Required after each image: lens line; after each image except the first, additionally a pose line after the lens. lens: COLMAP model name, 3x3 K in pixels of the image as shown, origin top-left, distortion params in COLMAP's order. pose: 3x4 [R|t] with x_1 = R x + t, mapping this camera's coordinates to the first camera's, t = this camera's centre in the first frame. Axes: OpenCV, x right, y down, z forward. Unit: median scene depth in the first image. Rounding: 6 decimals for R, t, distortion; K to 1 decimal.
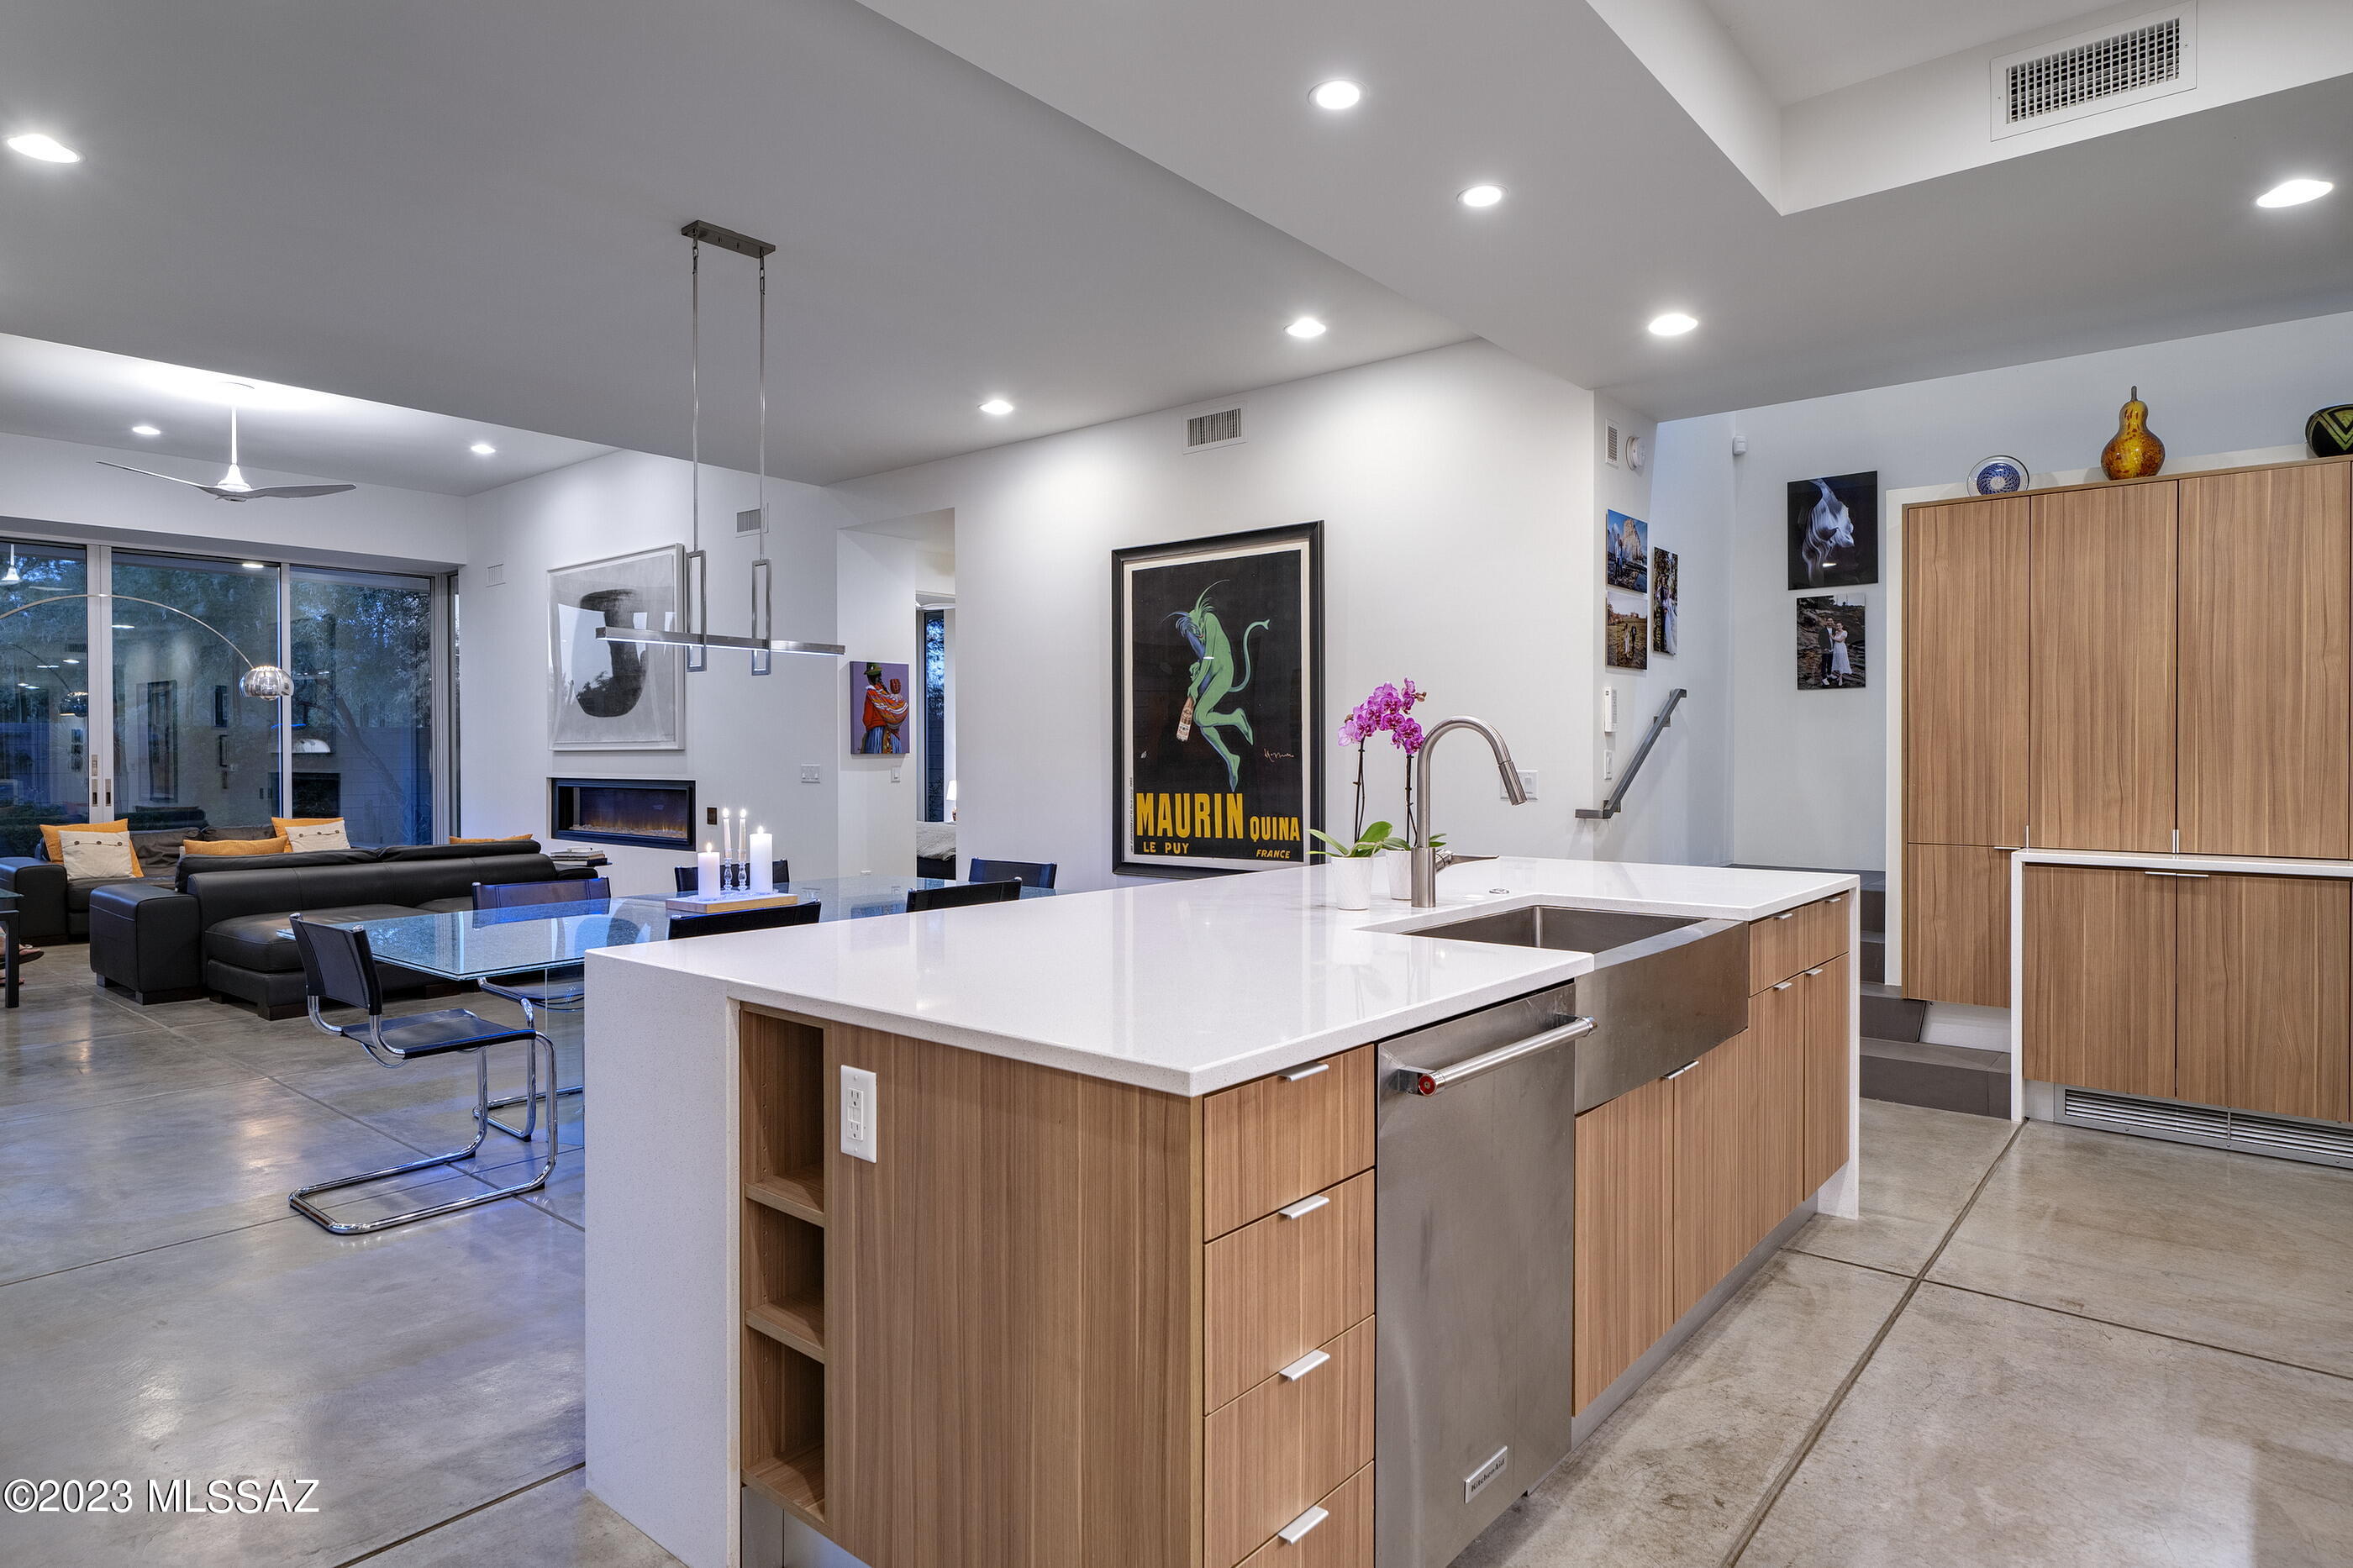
lens RADIAL K [[1299.3, 0, 1176.5], [0, 1299.3, 784.0], [0, 0, 1]] dist [0.000691, -0.000085]
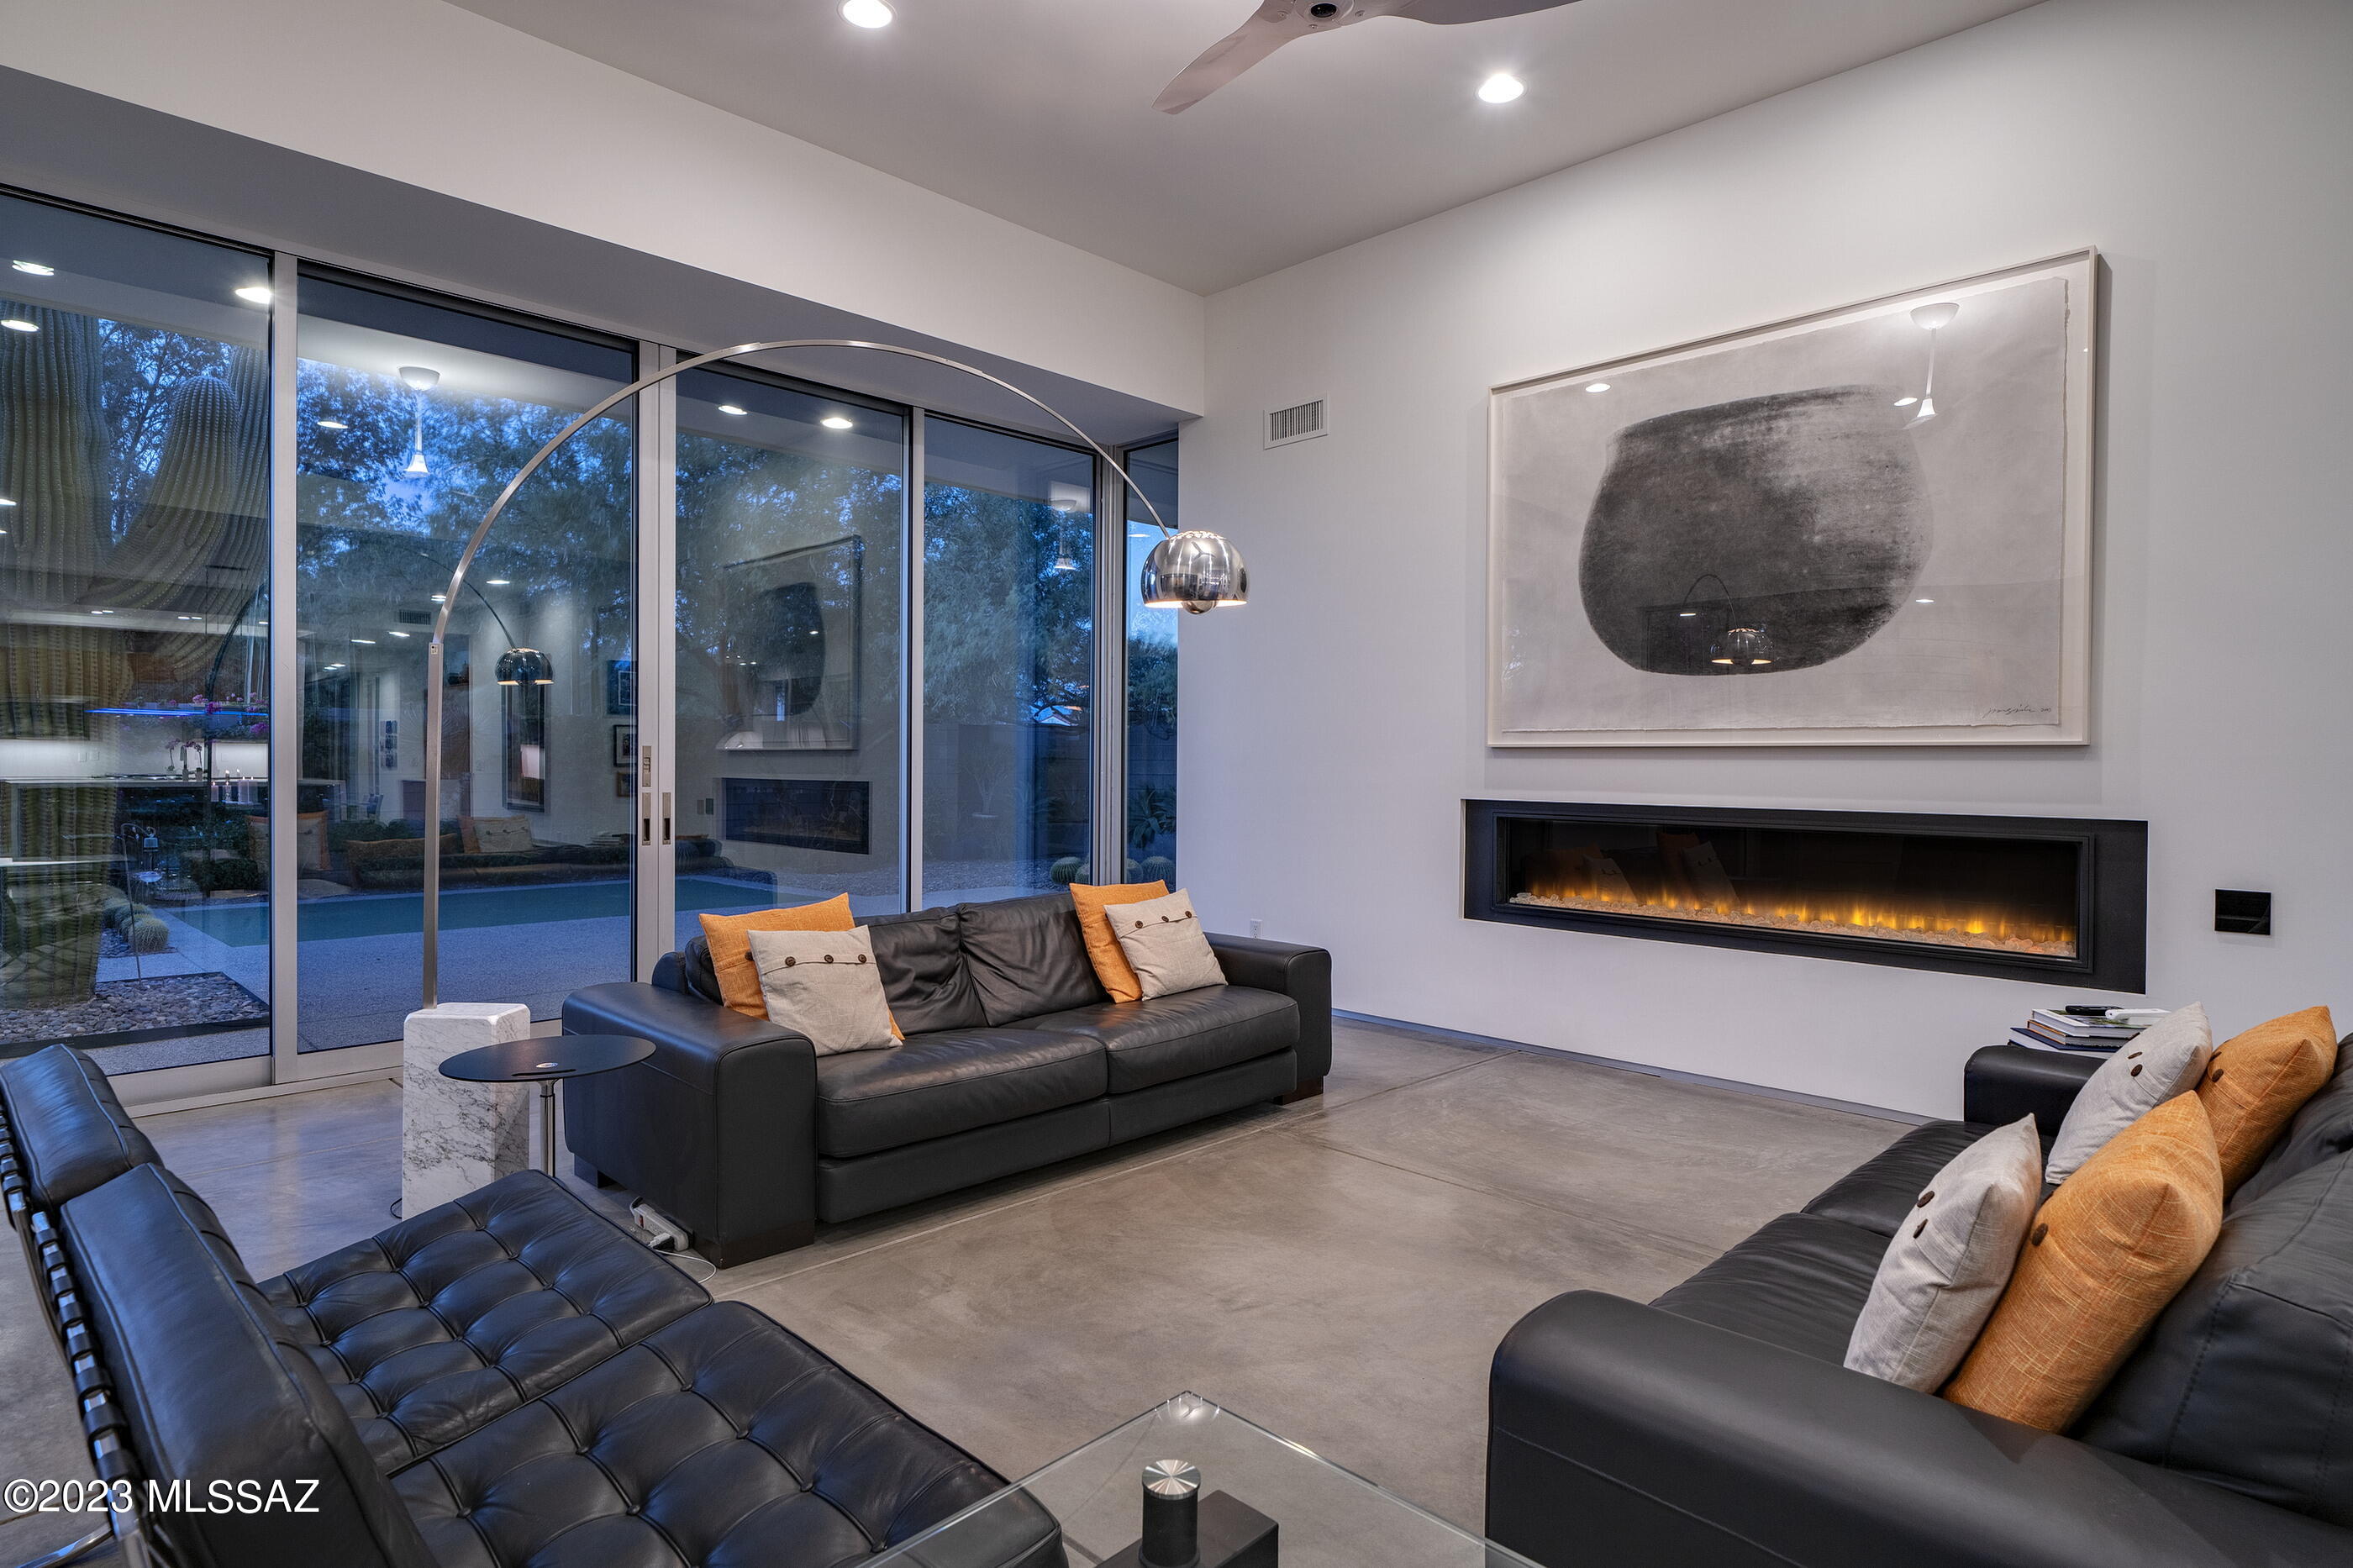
lens RADIAL K [[1234.2, 0, 1176.9], [0, 1234.2, 773.5], [0, 0, 1]] dist [0.004757, 0.000804]
pose [[0.996436, 0.011395, -0.083574, -0.579490], [-0.012440, 0.999851, -0.011993, -0.008097], [0.083424, 0.012990, 0.996429, 0.524597]]
